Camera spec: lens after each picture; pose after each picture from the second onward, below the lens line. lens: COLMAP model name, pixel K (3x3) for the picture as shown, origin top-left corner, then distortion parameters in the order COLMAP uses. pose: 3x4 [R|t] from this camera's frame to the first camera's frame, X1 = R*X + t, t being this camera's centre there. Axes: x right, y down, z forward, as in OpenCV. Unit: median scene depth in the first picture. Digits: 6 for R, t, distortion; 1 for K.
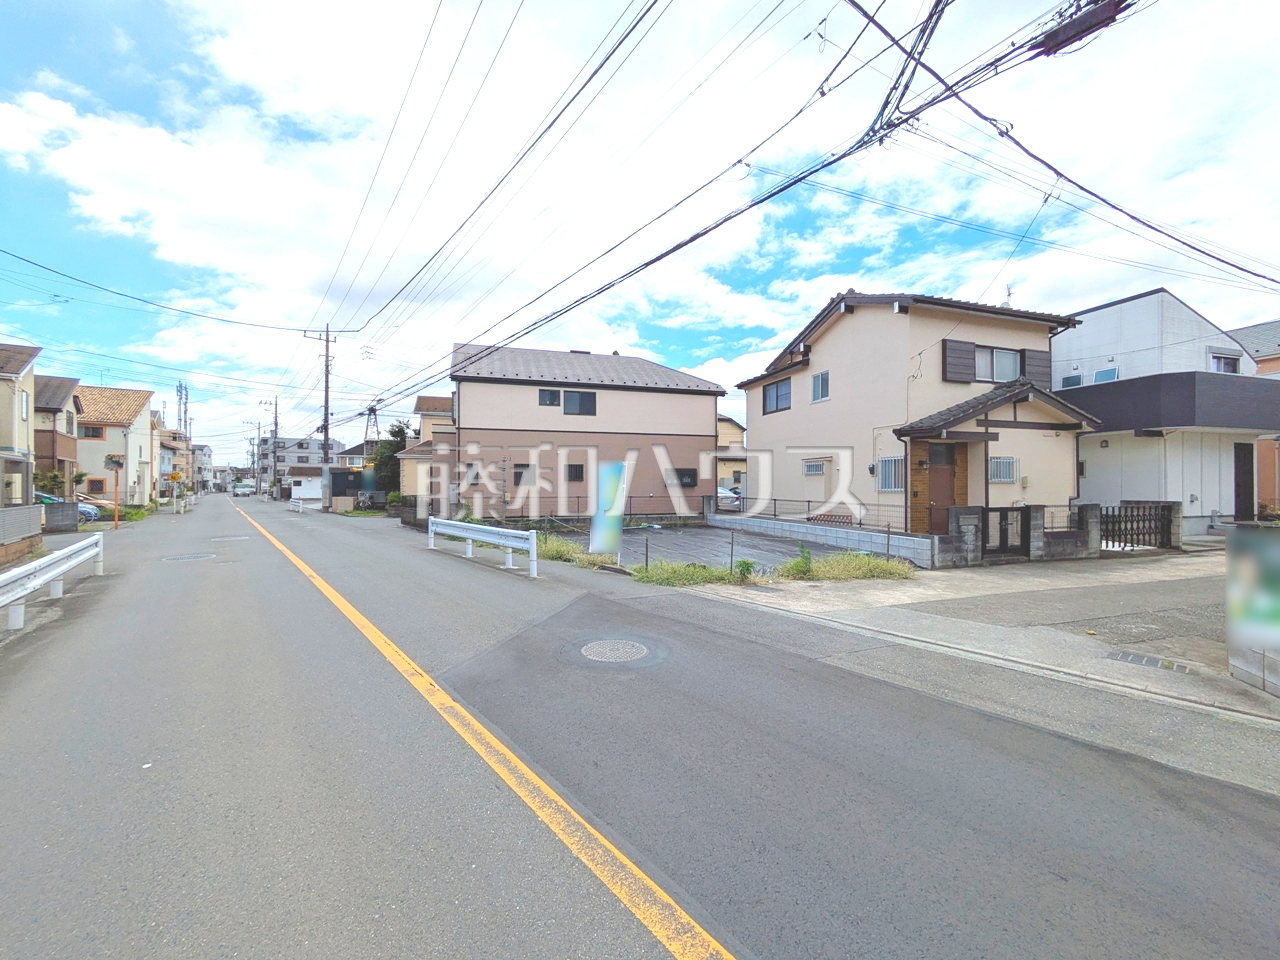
lens RADIAL K [[506.4, 0, 636.9], [0, 506.4, 483.2], [0, 0, 1]] dist [-0.000494, 0.001456]
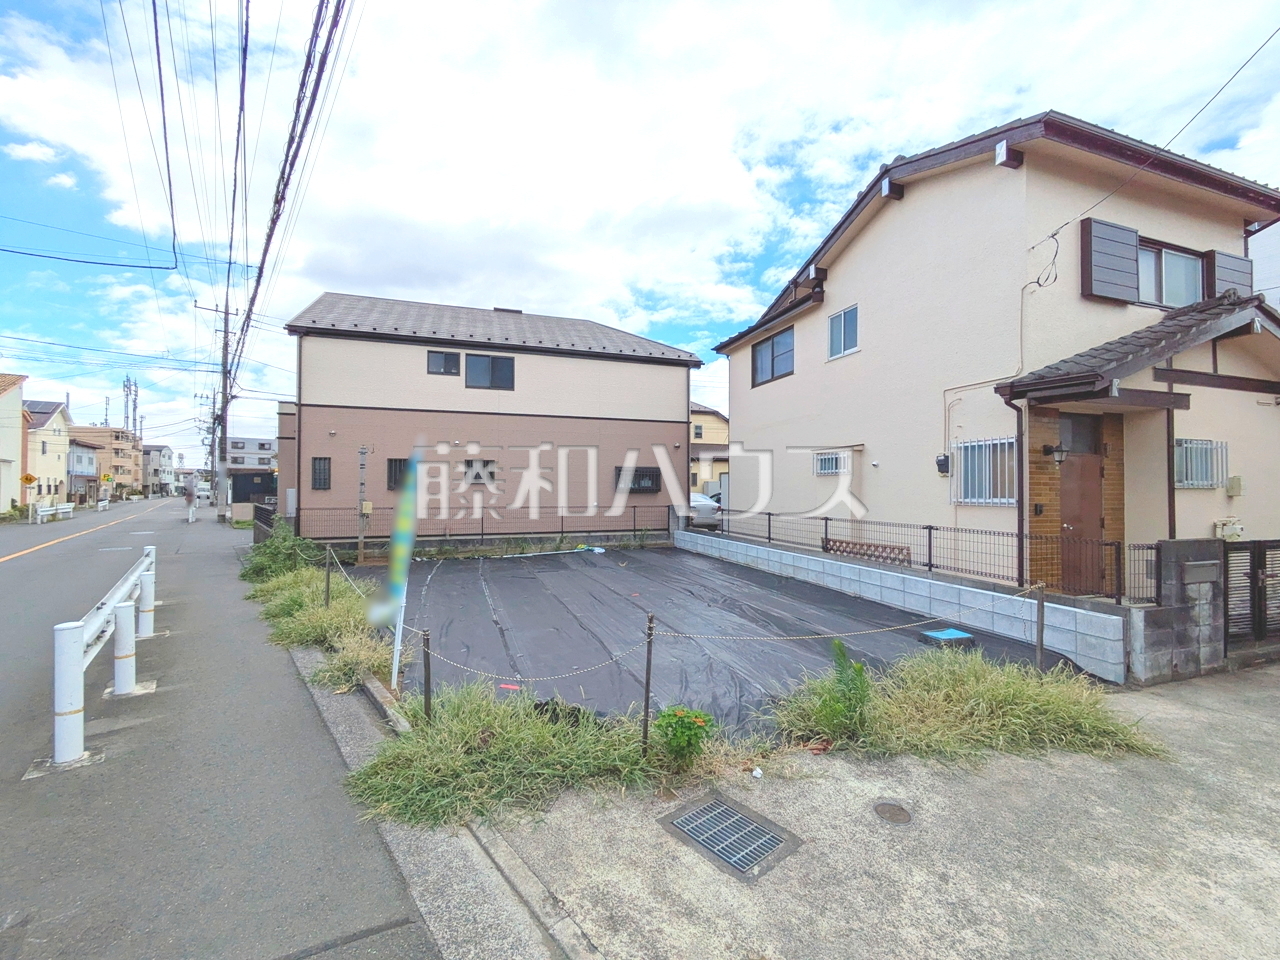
lens RADIAL K [[506.4, 0, 636.9], [0, 506.4, 483.2], [0, 0, 1]] dist [-0.000494, 0.001456]
pose [[0.999930, 0.003083, 0.011418, 0.083226], [-0.002980, 0.999955, -0.009011, 0.000274], [-0.011445, 0.008977, 0.999894, 0.308123]]
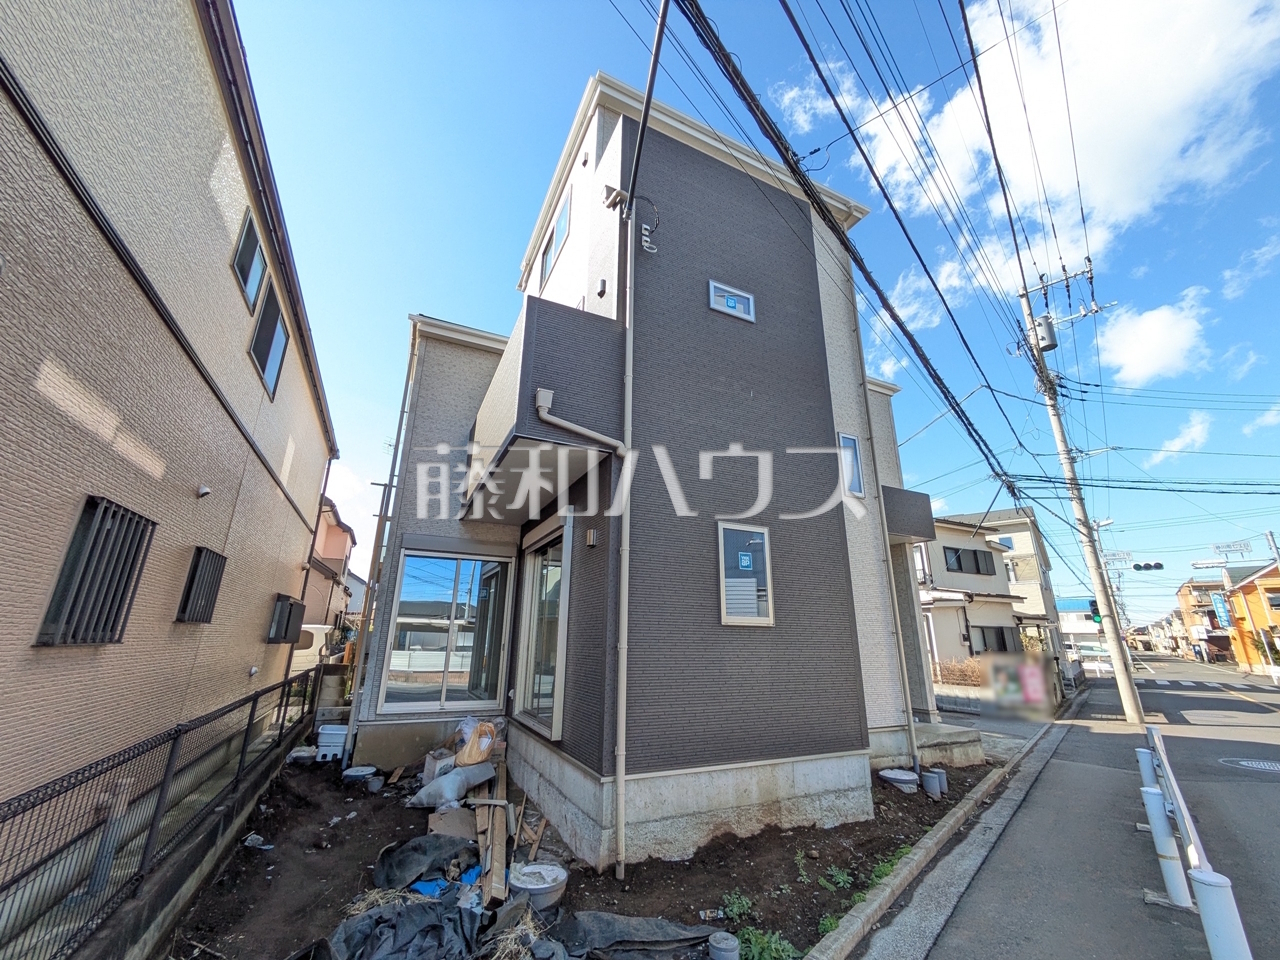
lens RADIAL K [[506.4, 0, 636.9], [0, 506.4, 483.2], [0, 0, 1]] dist [-0.000494, 0.001456]
pose [[-0.139674, 0.298105, 0.944259, -0.396413], [-0.016499, 0.952773, -0.303234, 0.002317], [-0.990060, -0.057934, -0.128159, 0.844471]]
